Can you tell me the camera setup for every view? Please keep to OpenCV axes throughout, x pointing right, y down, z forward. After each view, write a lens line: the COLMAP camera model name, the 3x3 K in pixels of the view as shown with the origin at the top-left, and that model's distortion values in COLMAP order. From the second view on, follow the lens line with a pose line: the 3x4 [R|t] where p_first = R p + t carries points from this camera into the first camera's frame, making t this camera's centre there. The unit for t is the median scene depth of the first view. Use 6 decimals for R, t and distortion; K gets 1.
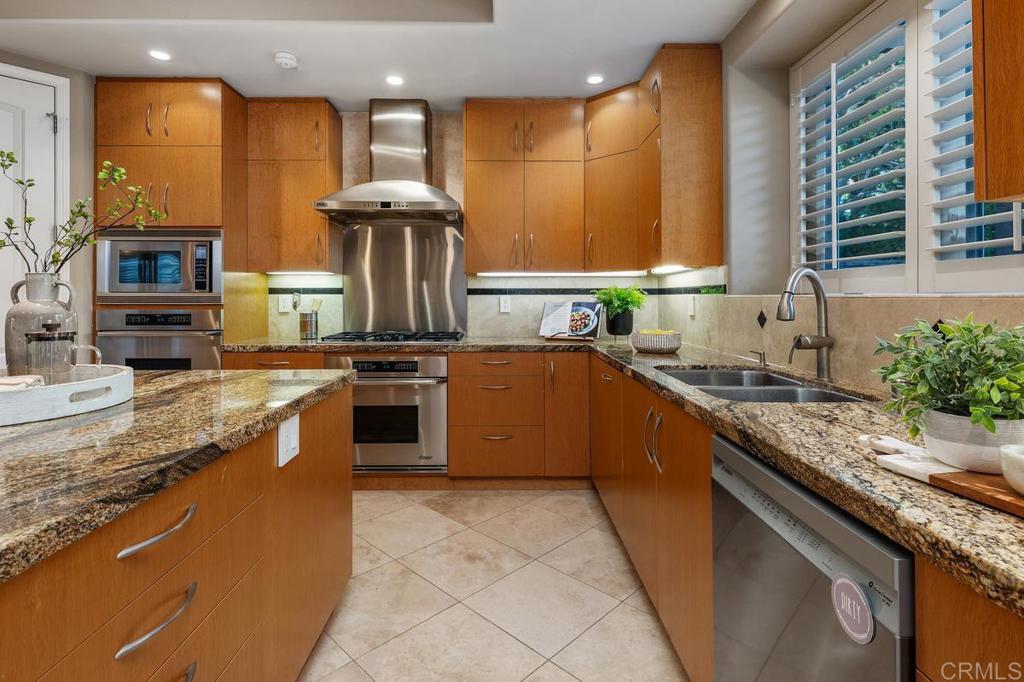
lens RADIAL K [[496.3, 0, 513.5], [0, 496.3, 293.5], [0, 0, 1]] dist [-0.004433, -0.001073]
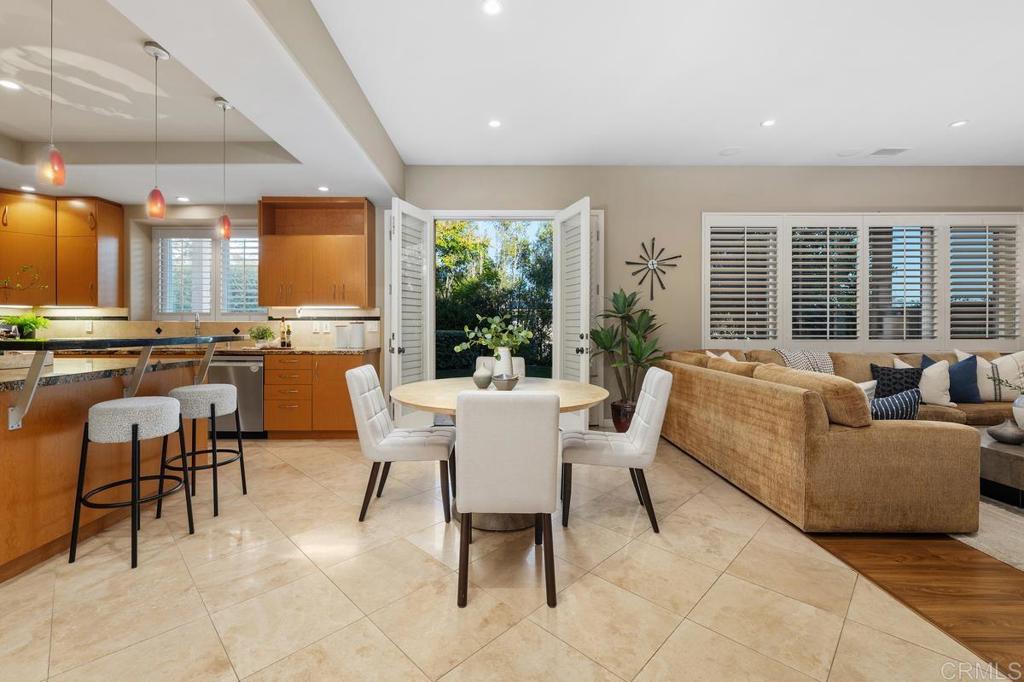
lens RADIAL K [[432.5, 0, 505.3], [0, 432.5, 326.1], [0, 0, 1]] dist [0.000331, 0.000082]
pose [[0.009996, -0.002663, 0.999946, -1.265775], [-0.007585, 0.999967, 0.002739, 0.005751], [-0.999921, -0.007612, 0.009976, -0.606509]]
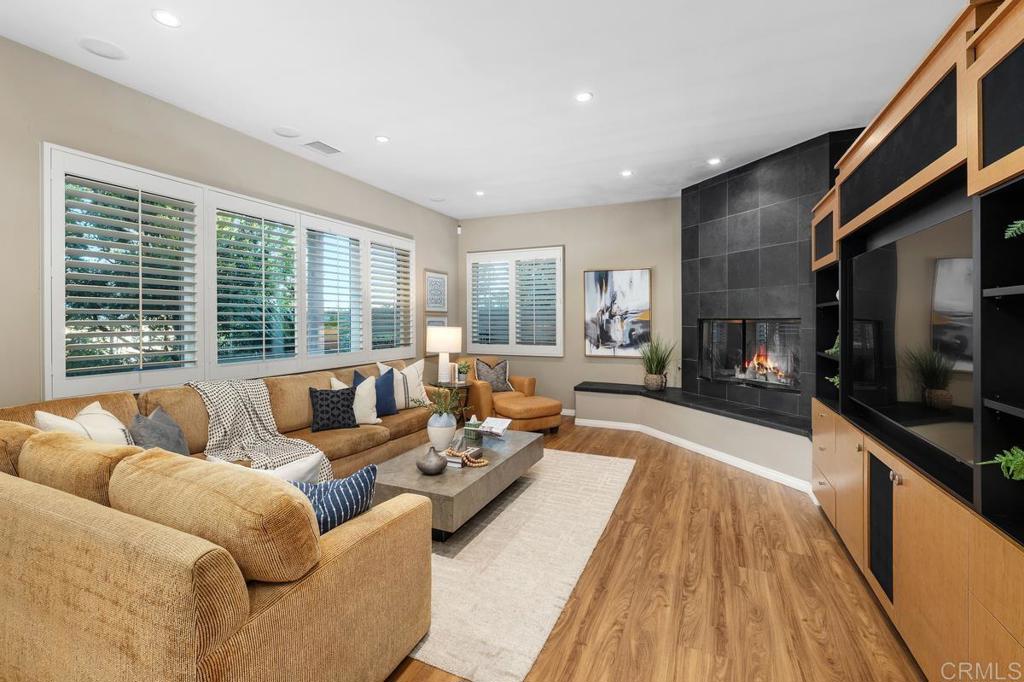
lens RADIAL K [[432.5, 0, 502.8], [0, 432.5, 321.7], [0, 0, 1]] dist [0.000331, 0.000082]
pose [[-0.901038, -0.002723, 0.433732, -0.843887], [-0.002759, 0.999996, 0.000546, -0.063372], [-0.433732, -0.000705, -0.901042, -0.938104]]
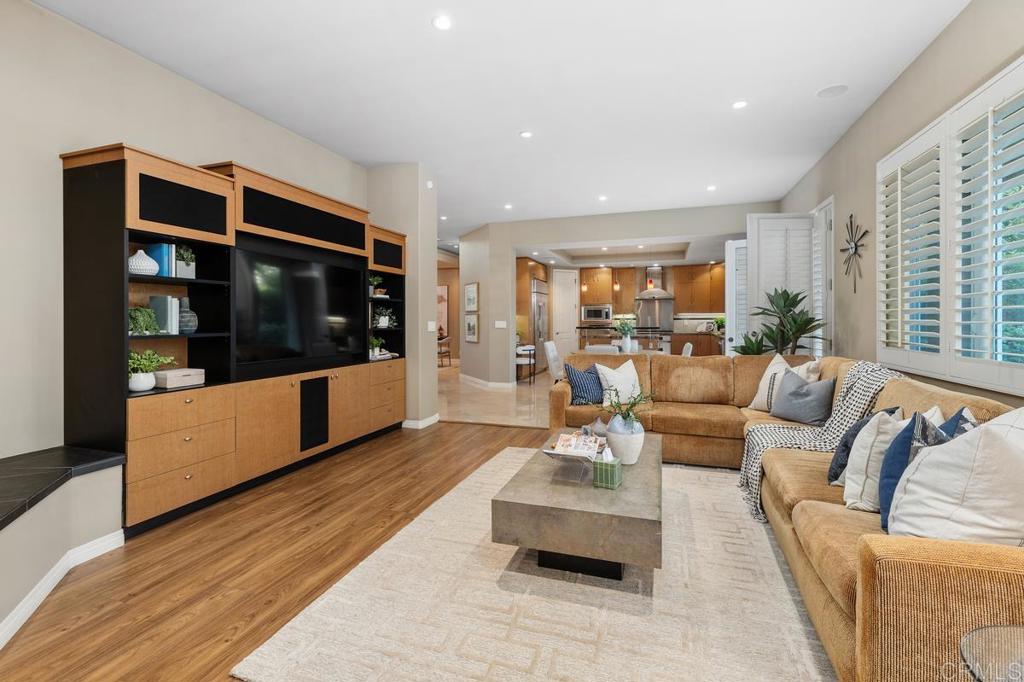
lens RADIAL K [[453.3, 0, 506.5], [0, 453.3, 318.6], [0, 0, 1]] dist [0.000835, 0.000003]
pose [[0.940513, -0.003306, -0.339742, -0.137641], [0.004161, 0.999990, 0.001787, -0.021869], [0.339733, -0.003094, 0.940517, -2.789610]]
